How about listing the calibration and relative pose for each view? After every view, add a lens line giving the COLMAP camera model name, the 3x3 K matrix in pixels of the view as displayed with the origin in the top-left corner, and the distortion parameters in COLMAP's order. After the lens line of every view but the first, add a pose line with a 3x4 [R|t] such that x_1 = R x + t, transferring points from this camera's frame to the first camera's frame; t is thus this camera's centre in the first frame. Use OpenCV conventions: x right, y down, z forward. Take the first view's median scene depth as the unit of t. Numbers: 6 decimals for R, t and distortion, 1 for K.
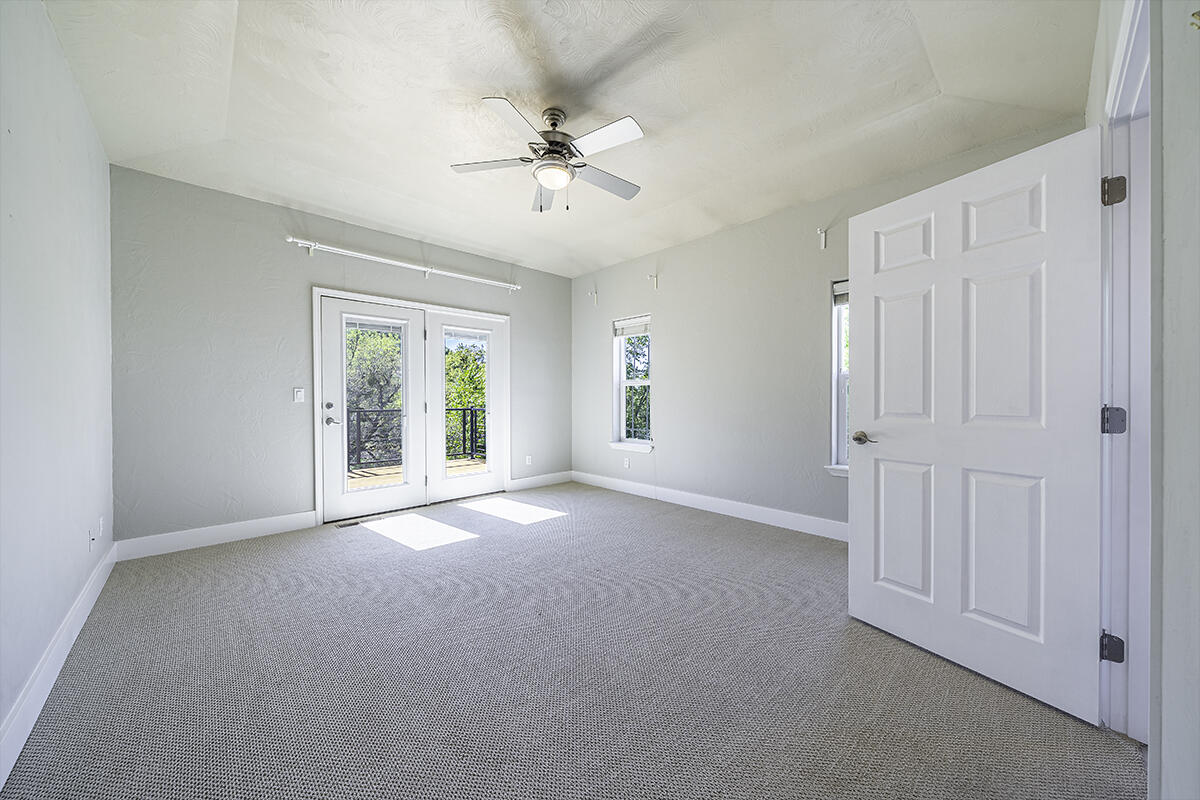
lens RADIAL K [[418.9, 0, 597.3], [0, 418.9, 400.3], [0, 0, 1]] dist [-0.001528, -0.000389]
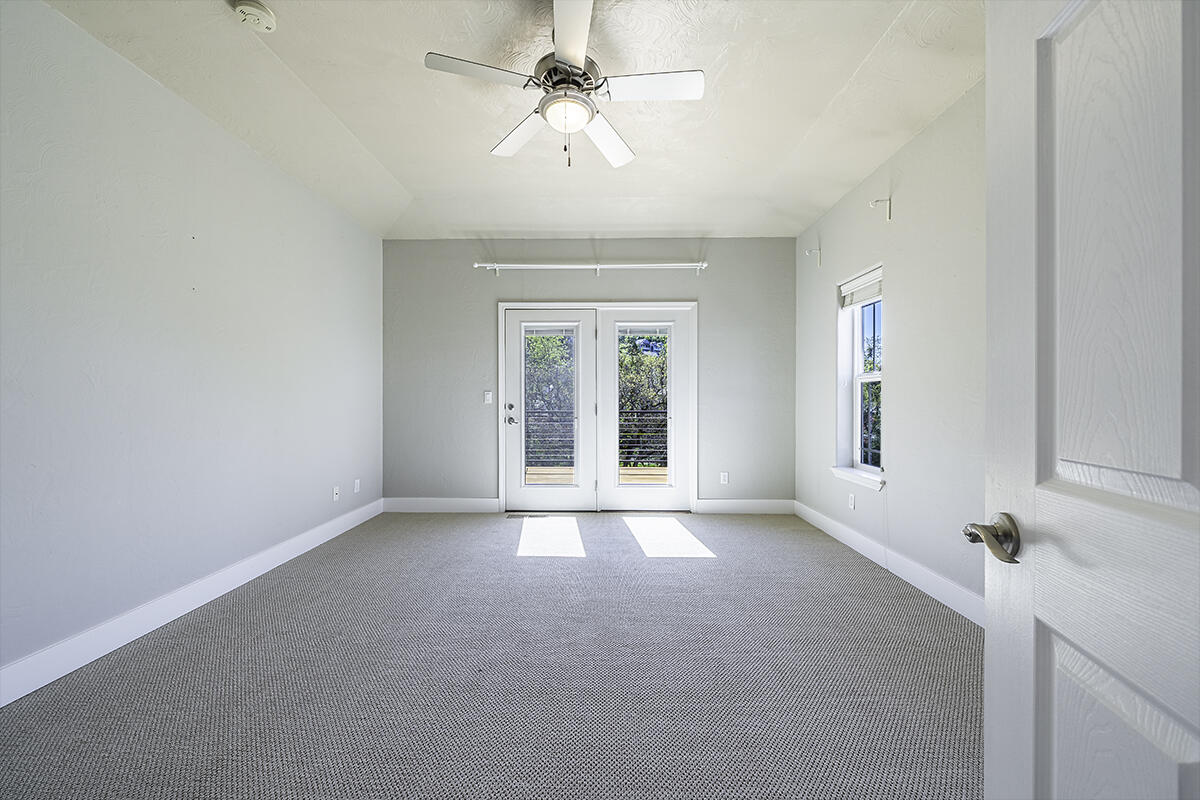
lens RADIAL K [[444.4, 0, 599.3], [0, 444.4, 399.8], [0, 0, 1]] dist [0.000964, 0.000050]
pose [[0.718253, 0.002207, -0.695778, 0.309534], [-0.006259, 0.999975, -0.003290, -0.002606], [0.695753, 0.006718, 0.718249, 0.273062]]
